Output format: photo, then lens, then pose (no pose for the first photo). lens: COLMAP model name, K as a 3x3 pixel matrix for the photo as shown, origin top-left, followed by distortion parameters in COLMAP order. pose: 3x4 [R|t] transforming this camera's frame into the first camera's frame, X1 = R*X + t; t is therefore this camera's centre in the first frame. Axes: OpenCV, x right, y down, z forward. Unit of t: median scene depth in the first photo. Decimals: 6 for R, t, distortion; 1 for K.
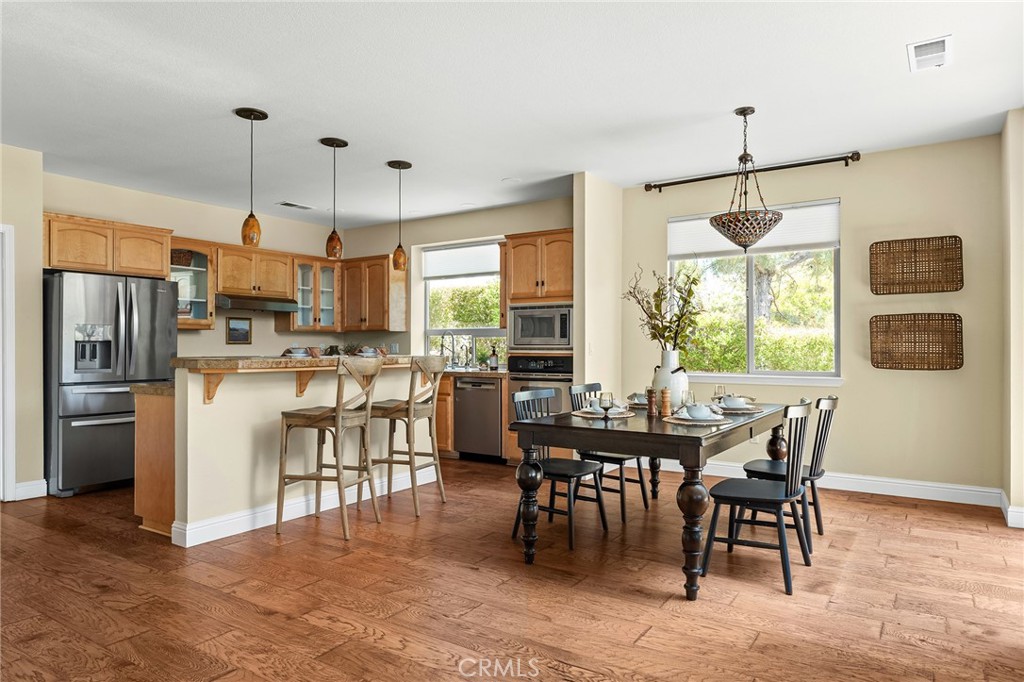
lens RADIAL K [[625.2, 0, 542.2], [0, 625.2, 342.3], [0, 0, 1]] dist [-0.007275, -0.001216]
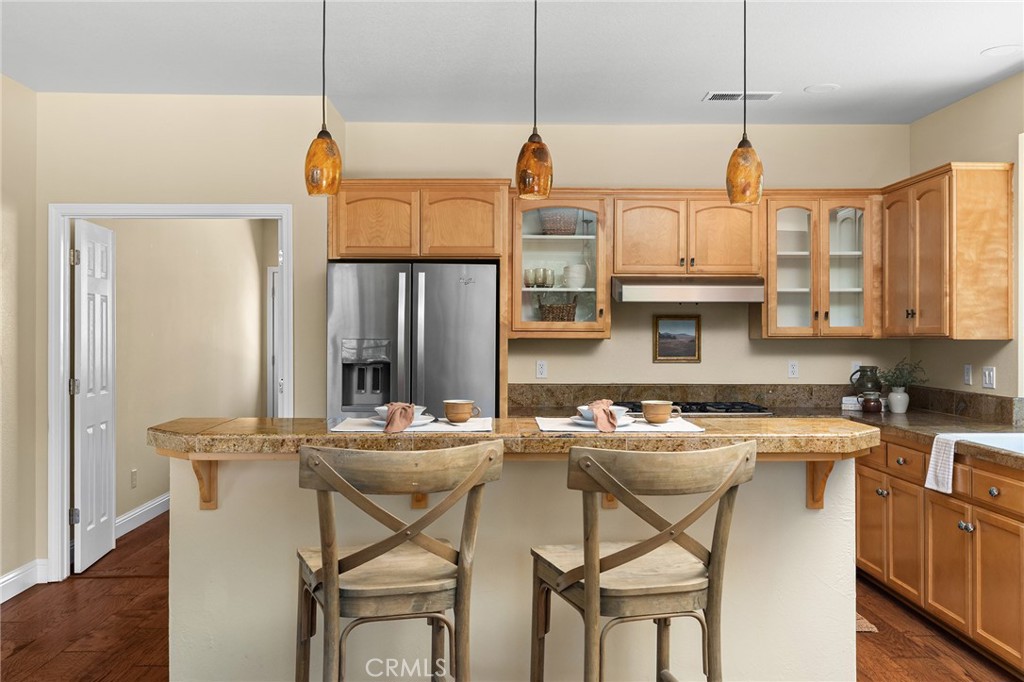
lens RADIAL K [[823.9, 0, 512.0], [0, 823.9, 341.0], [0, 0, 1]] dist [-0.000628, -0.000519]
pose [[0.560142, 0.007428, -0.828364, 0.075216], [0.002414, 0.999941, 0.010599, -0.030636], [0.828393, -0.007937, 0.560091, 0.551003]]
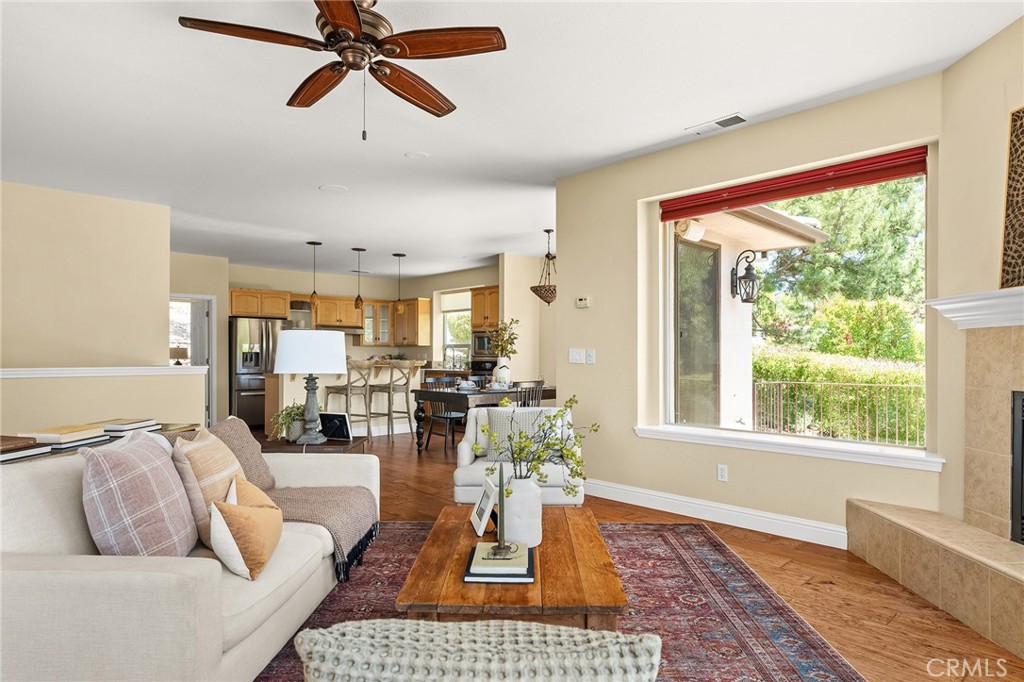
lens RADIAL K [[587.2, 0, 513.8], [0, 587.2, 359.7], [0, 0, 1]] dist [-0.001651, -0.000981]
pose [[0.973122, 0.001833, -0.230281, 0.440160], [0.001428, 0.999901, 0.013994, -0.003504], [0.230284, -0.013947, 0.973024, -0.526771]]
